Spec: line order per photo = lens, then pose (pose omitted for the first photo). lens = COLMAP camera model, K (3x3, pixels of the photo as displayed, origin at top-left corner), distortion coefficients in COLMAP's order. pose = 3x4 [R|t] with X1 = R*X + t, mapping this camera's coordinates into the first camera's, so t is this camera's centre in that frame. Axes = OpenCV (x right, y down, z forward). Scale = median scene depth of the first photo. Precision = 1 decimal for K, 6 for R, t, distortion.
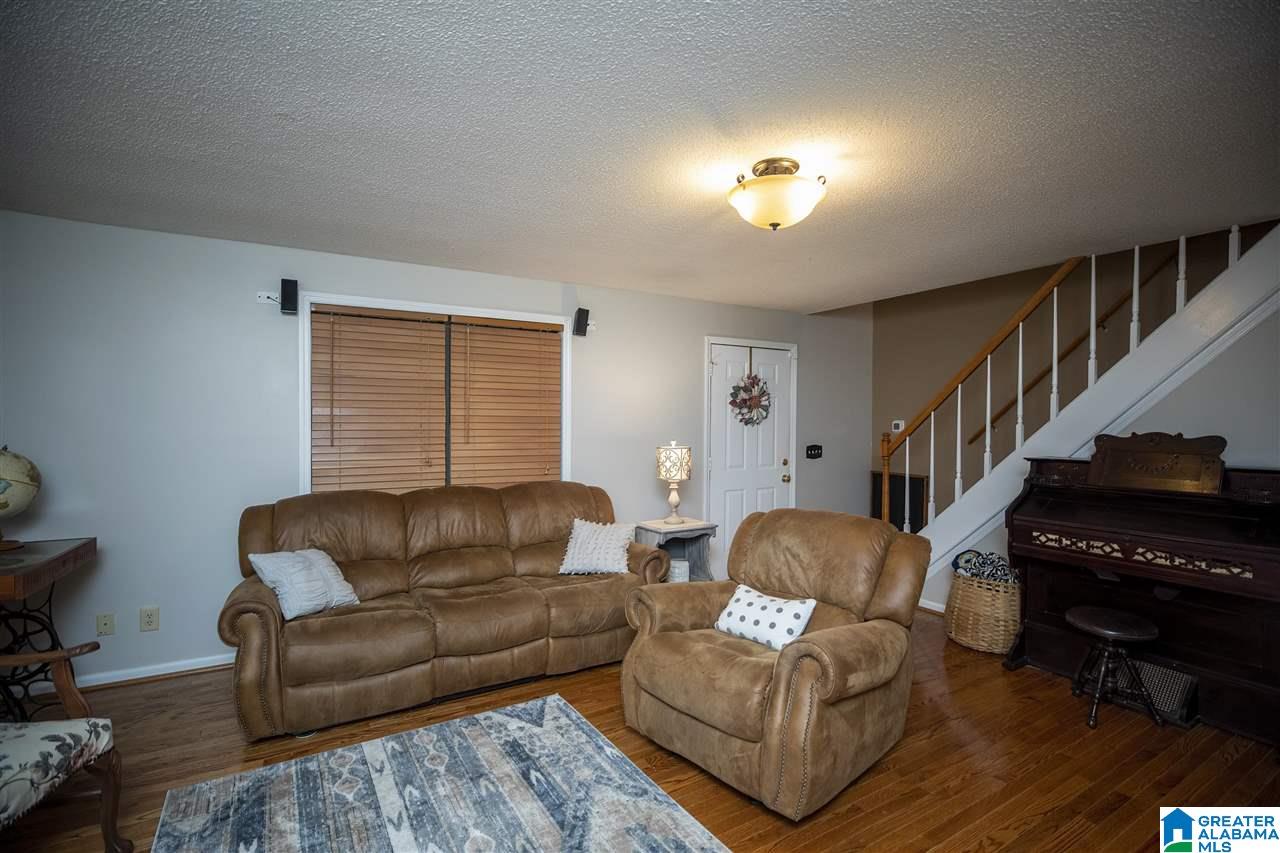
lens RADIAL K [[594.1, 0, 640.0], [0, 594.1, 426.5], [0, 0, 1]] dist [-0.026015, 0.000237]
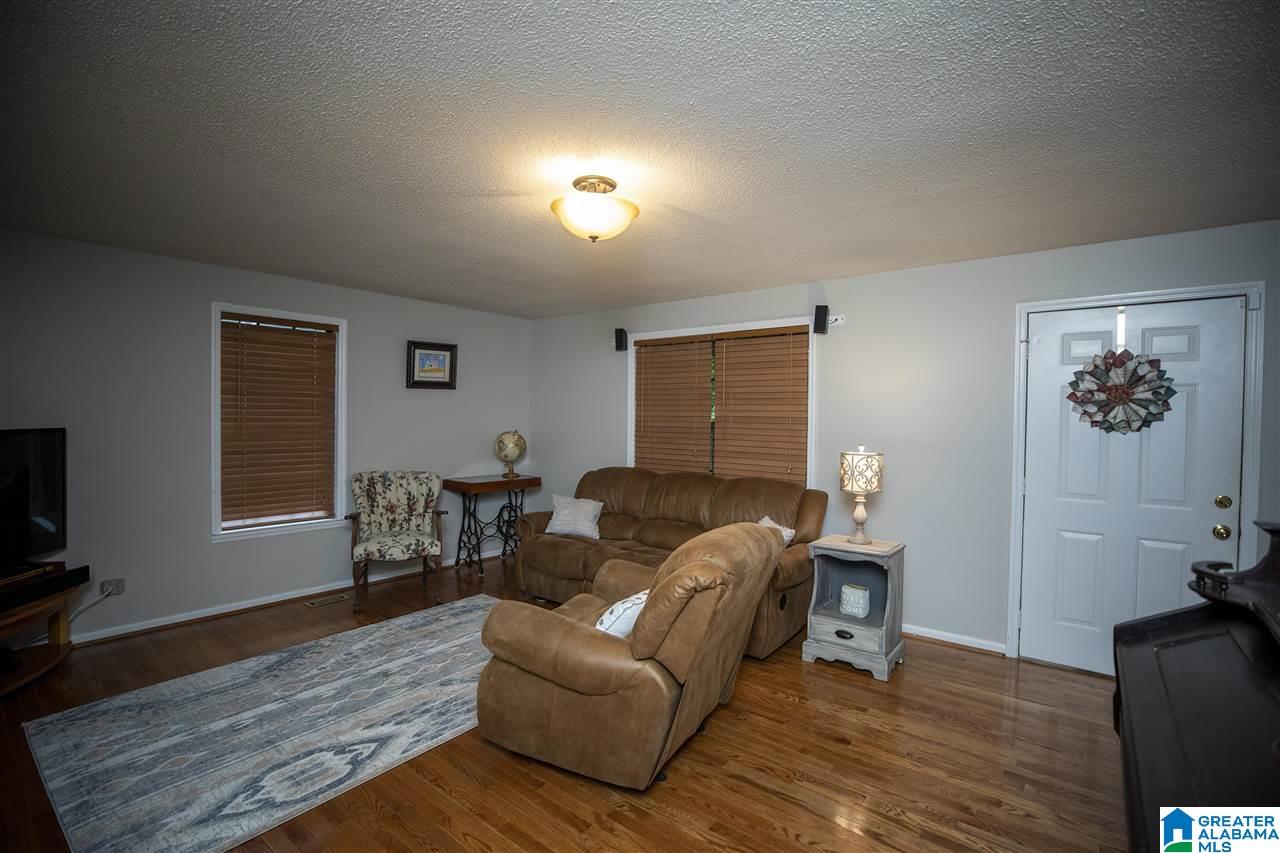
lens RADIAL K [[594.1, 0, 640.0], [0, 594.1, 426.5], [0, 0, 1]] dist [-0.026015, 0.000237]
pose [[0.351277, 0.014447, -0.936160, 0.704240], [-0.021763, 0.999737, 0.007262, -0.002123], [0.936018, 0.017822, 0.351499, 0.389783]]
